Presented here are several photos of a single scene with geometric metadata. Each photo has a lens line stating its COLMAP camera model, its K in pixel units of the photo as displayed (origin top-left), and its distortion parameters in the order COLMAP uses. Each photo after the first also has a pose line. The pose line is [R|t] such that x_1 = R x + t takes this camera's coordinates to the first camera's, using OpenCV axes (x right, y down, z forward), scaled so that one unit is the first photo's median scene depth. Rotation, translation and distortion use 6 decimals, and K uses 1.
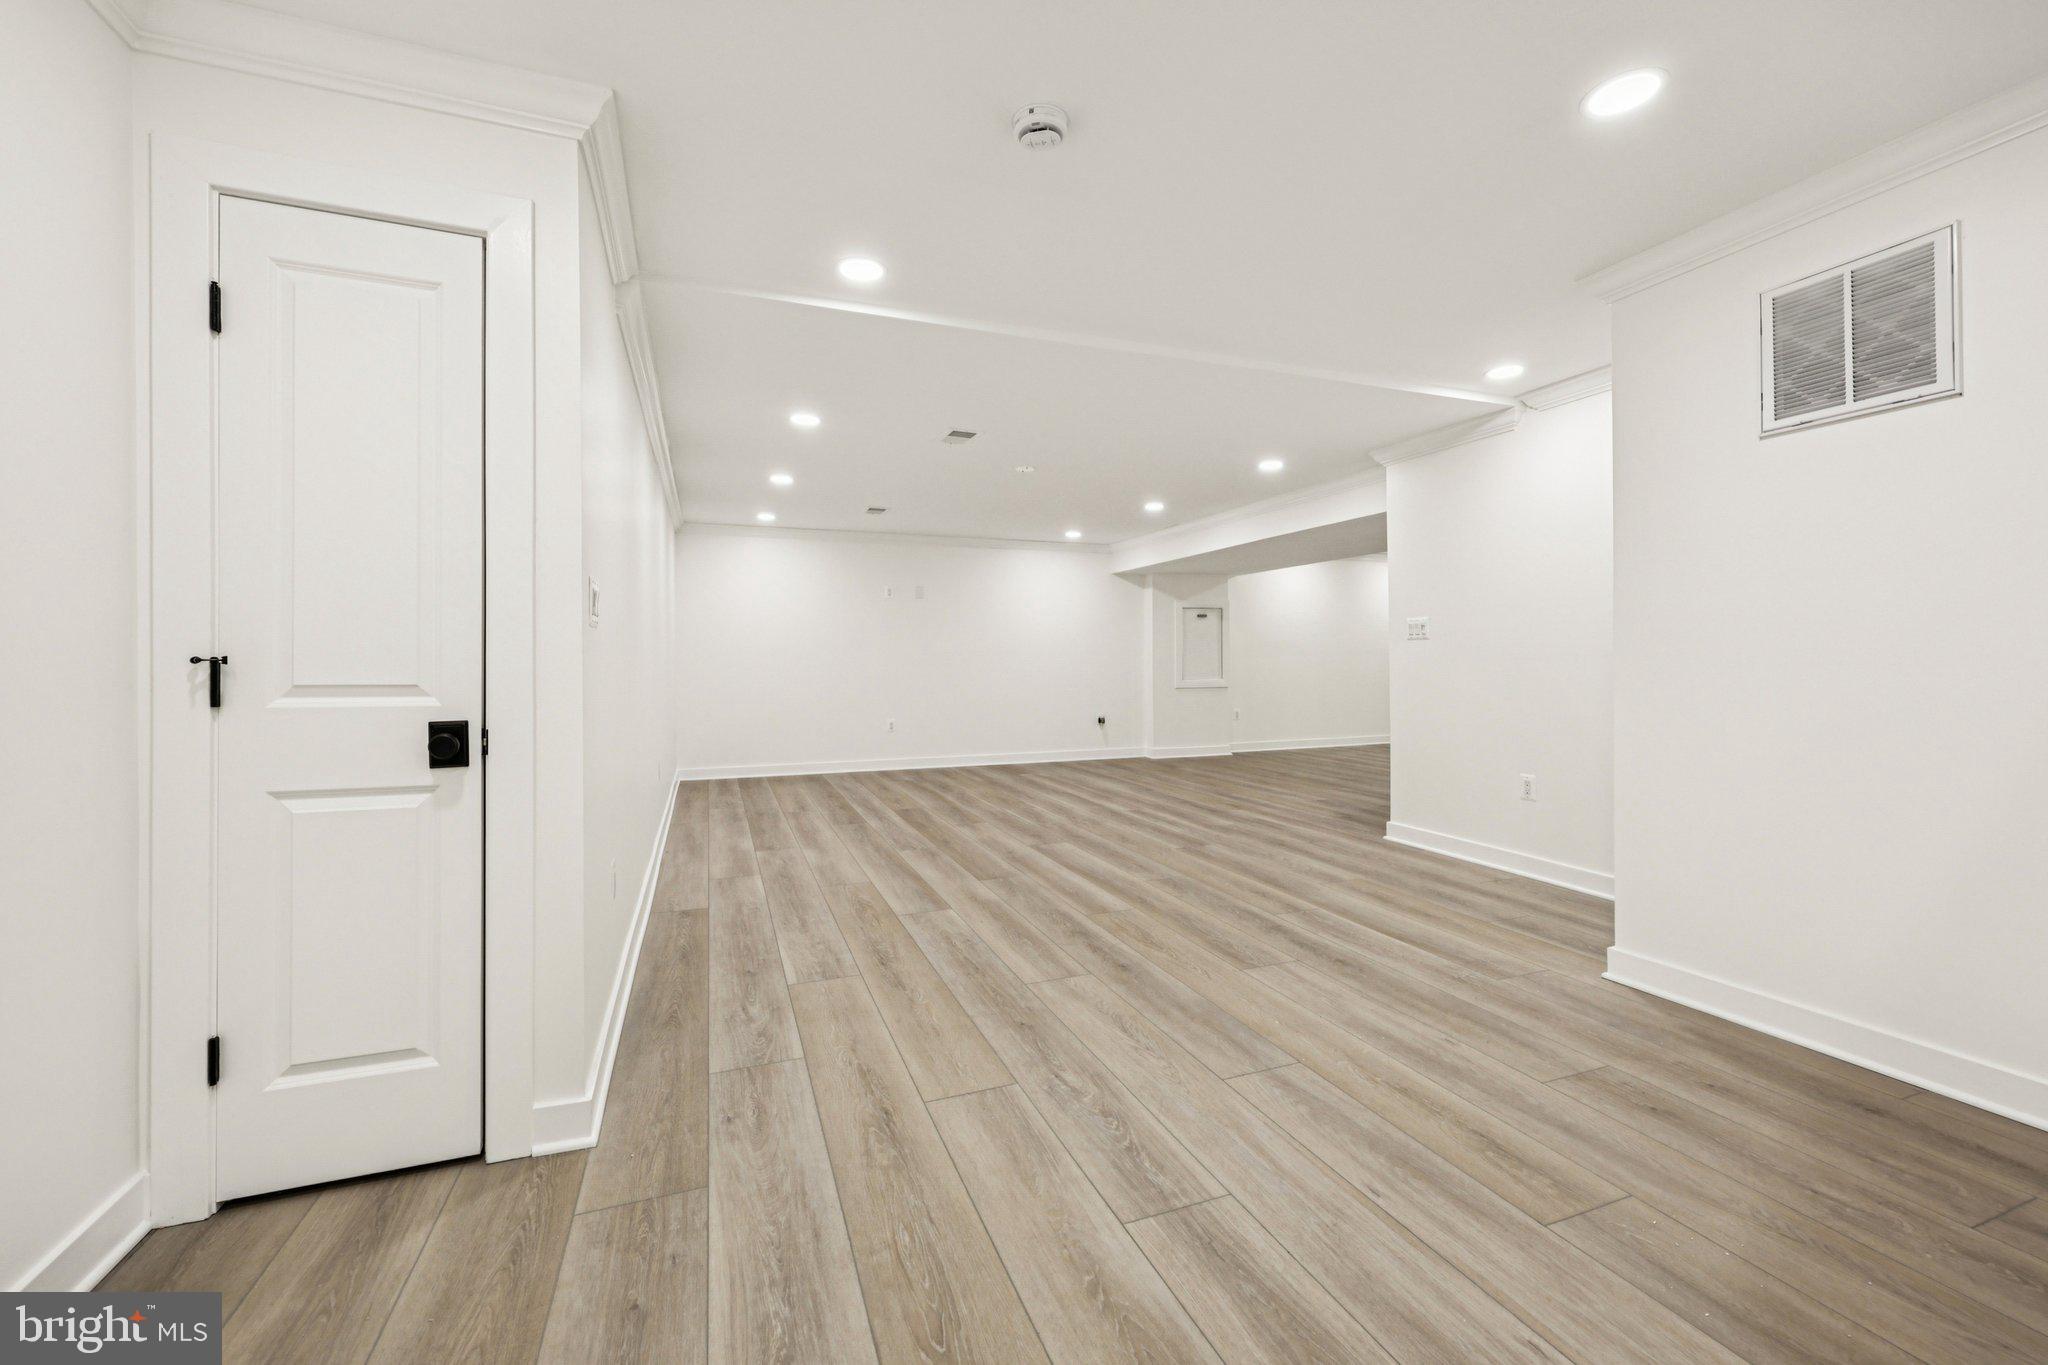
lens RADIAL K [[833.9, 0, 1022.0], [0, 833.9, 658.3], [0, 0, 1]] dist [0.001105, 0.000373]
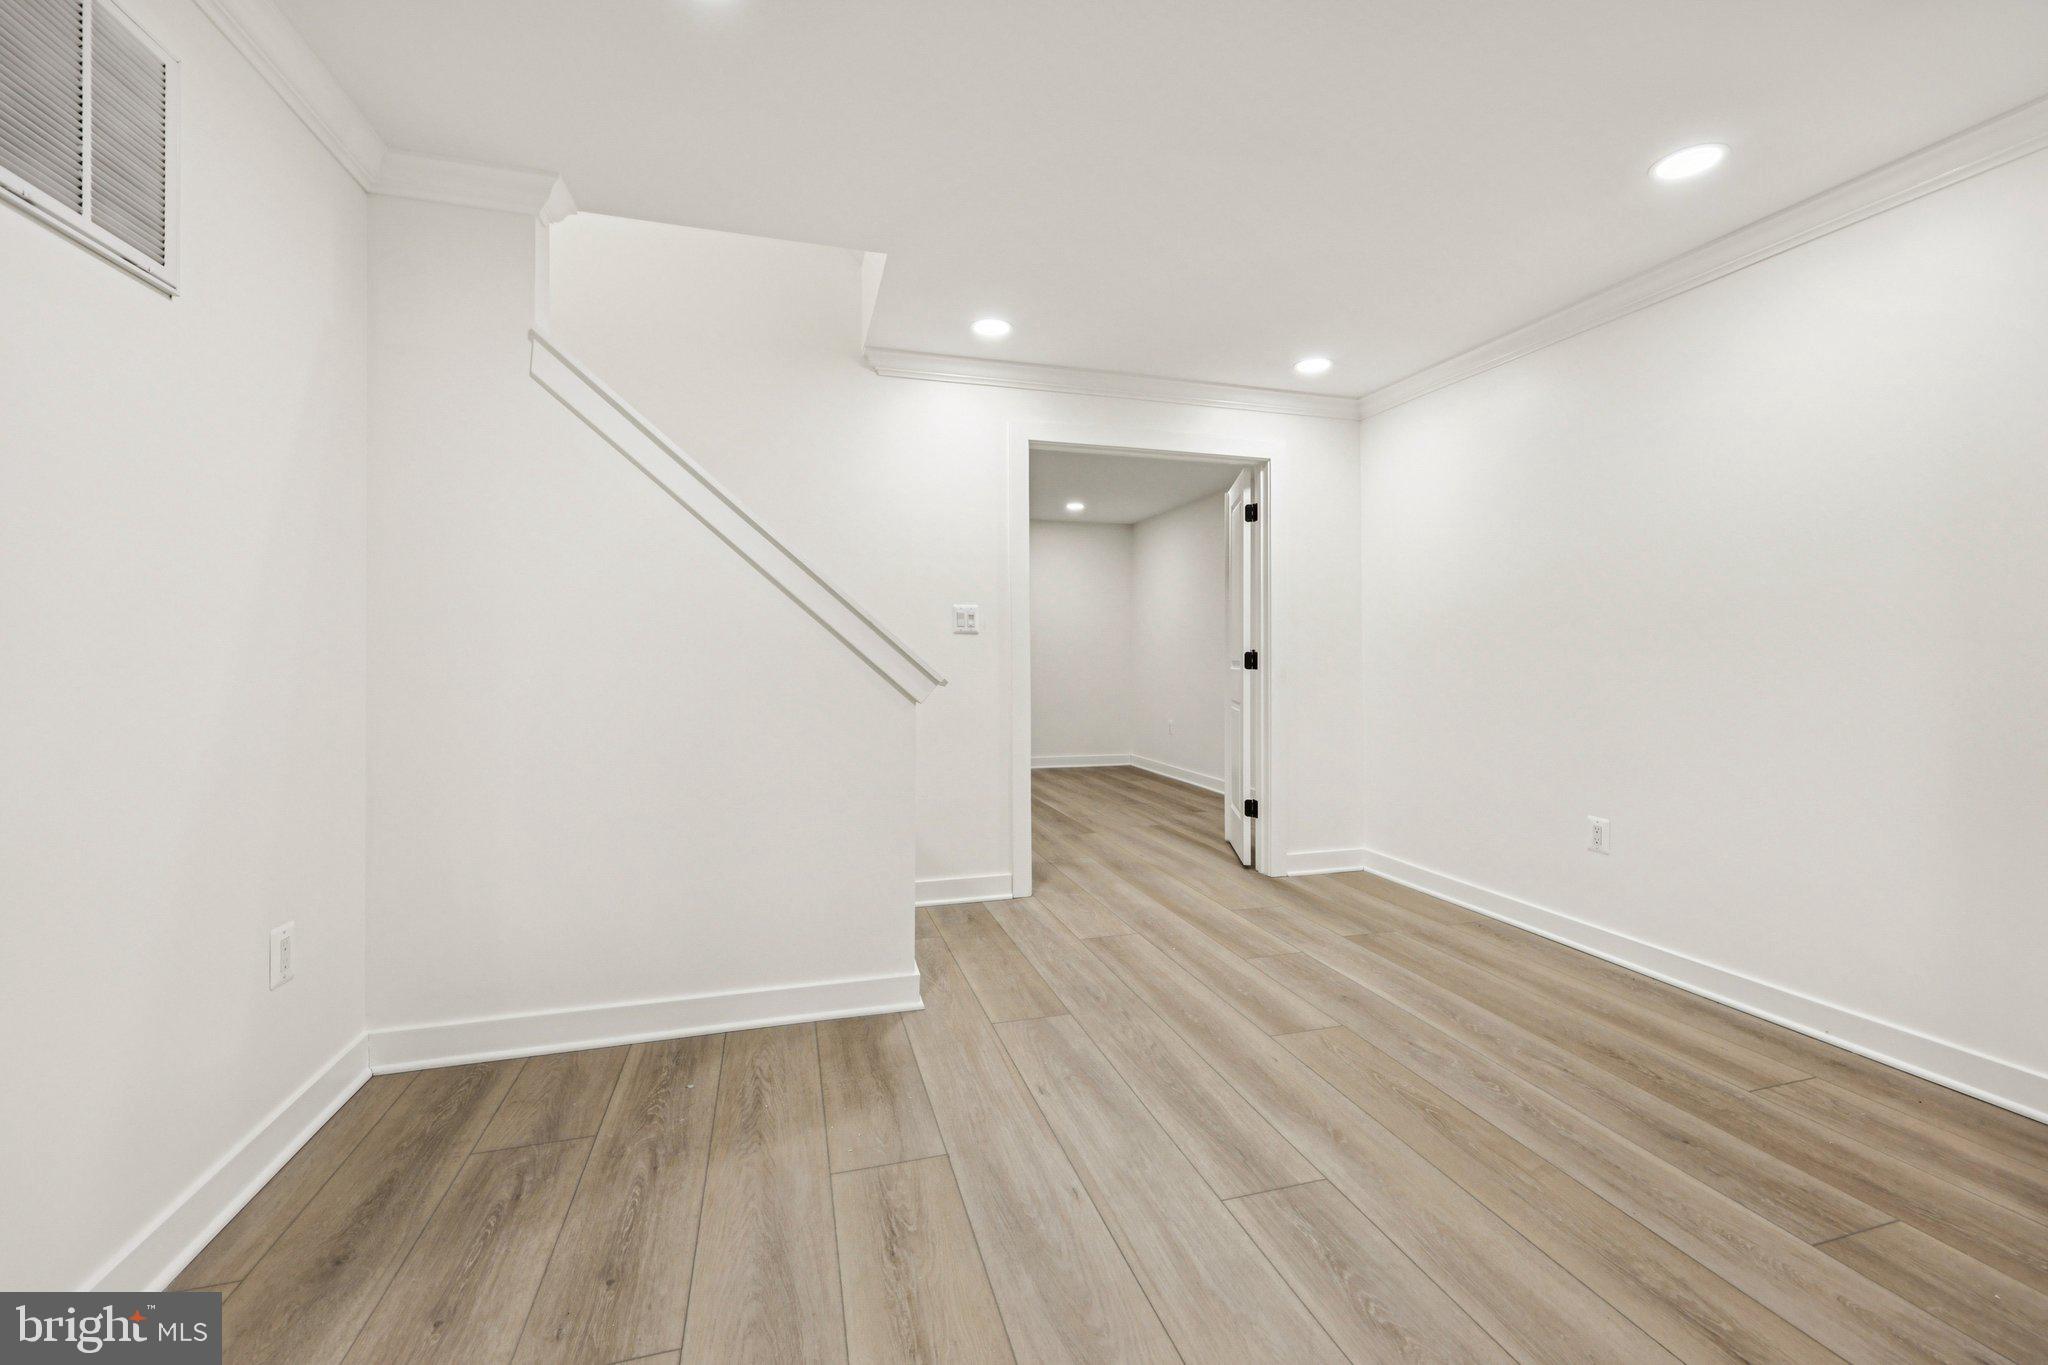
lens RADIAL K [[833.9, 0, 1022.0], [0, 833.9, 658.3], [0, 0, 1]] dist [0.001105, 0.000373]
pose [[-0.997219, 0.000879, 0.074517, 0.402701], [0.000538, 0.999989, -0.004597, 0.005634], [-0.074520, -0.004544, -0.997209, 1.963563]]
